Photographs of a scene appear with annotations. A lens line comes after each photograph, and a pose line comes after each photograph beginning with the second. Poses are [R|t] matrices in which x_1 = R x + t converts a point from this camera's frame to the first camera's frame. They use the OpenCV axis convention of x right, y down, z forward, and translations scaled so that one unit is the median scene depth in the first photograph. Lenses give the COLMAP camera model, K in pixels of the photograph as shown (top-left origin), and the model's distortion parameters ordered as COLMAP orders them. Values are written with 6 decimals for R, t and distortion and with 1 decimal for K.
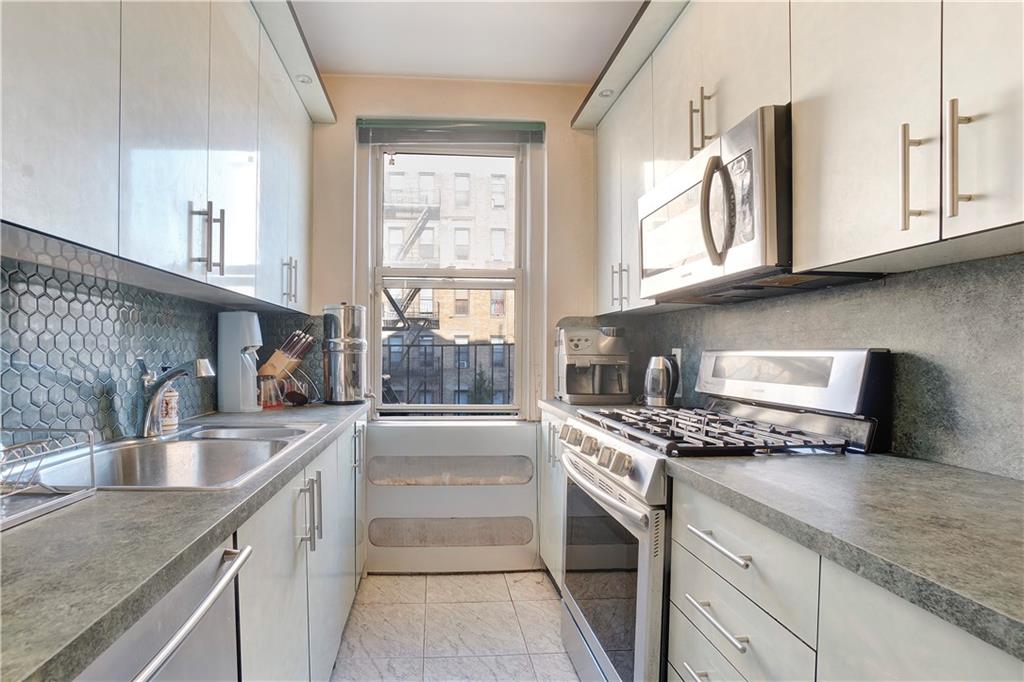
lens RADIAL K [[469.8, 0, 471.1], [0, 469.8, 364.1], [0, 0, 1]] dist [-0.042172, 0.000185]
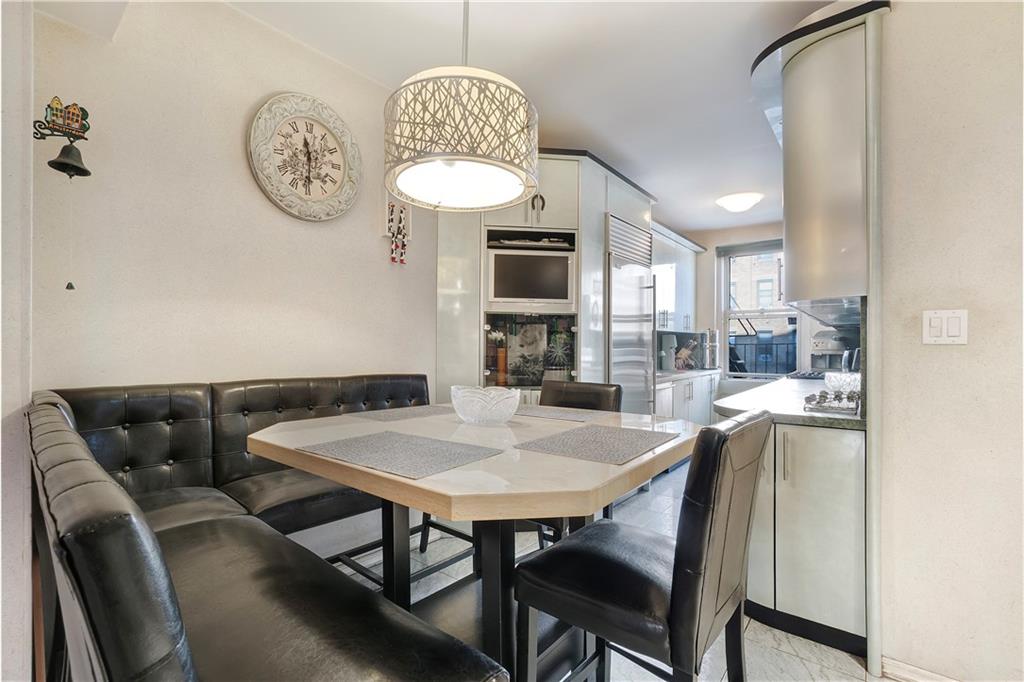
lens RADIAL K [[469.8, 0, 506.4], [0, 469.8, 349.4], [0, 0, 1]] dist [-0.042172, 0.000185]
pose [[0.722464, -0.000293, -0.691408, 0.663294], [-0.013836, 0.999794, -0.014881, 0.030048], [0.691270, 0.020317, 0.722311, -1.532461]]
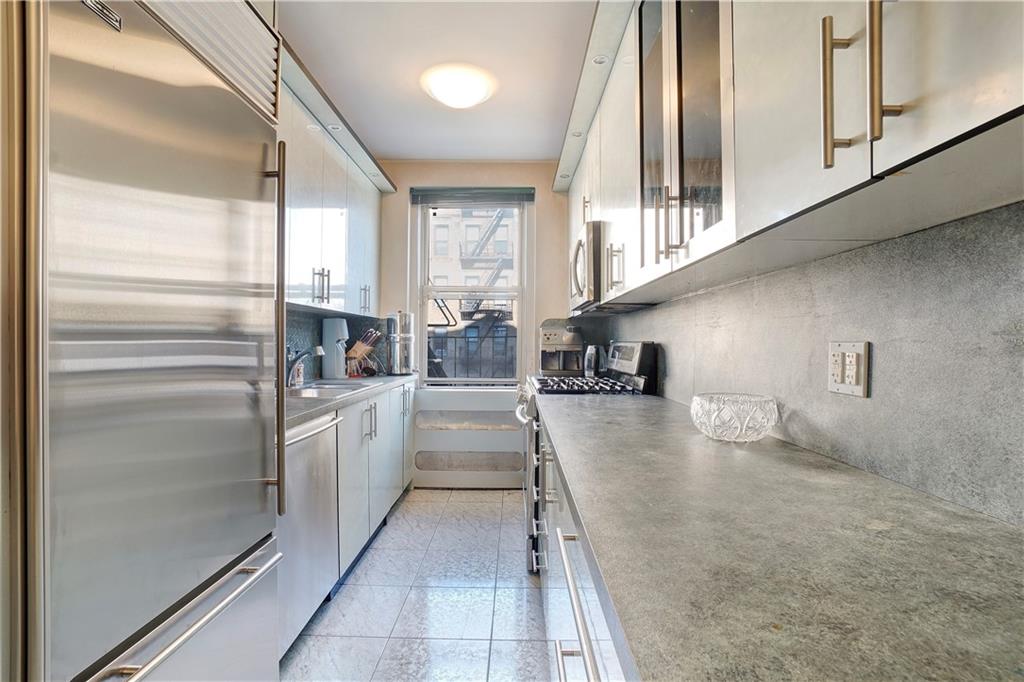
lens RADIAL K [[469.8, 0, 519.4], [0, 469.8, 345.3], [0, 0, 1]] dist [-0.042172, 0.000185]
pose [[0.997324, 0.000899, -0.073099, 0.244885], [-0.002239, 0.999831, -0.018248, 0.011296], [0.073070, 0.018363, 0.997158, -0.537482]]
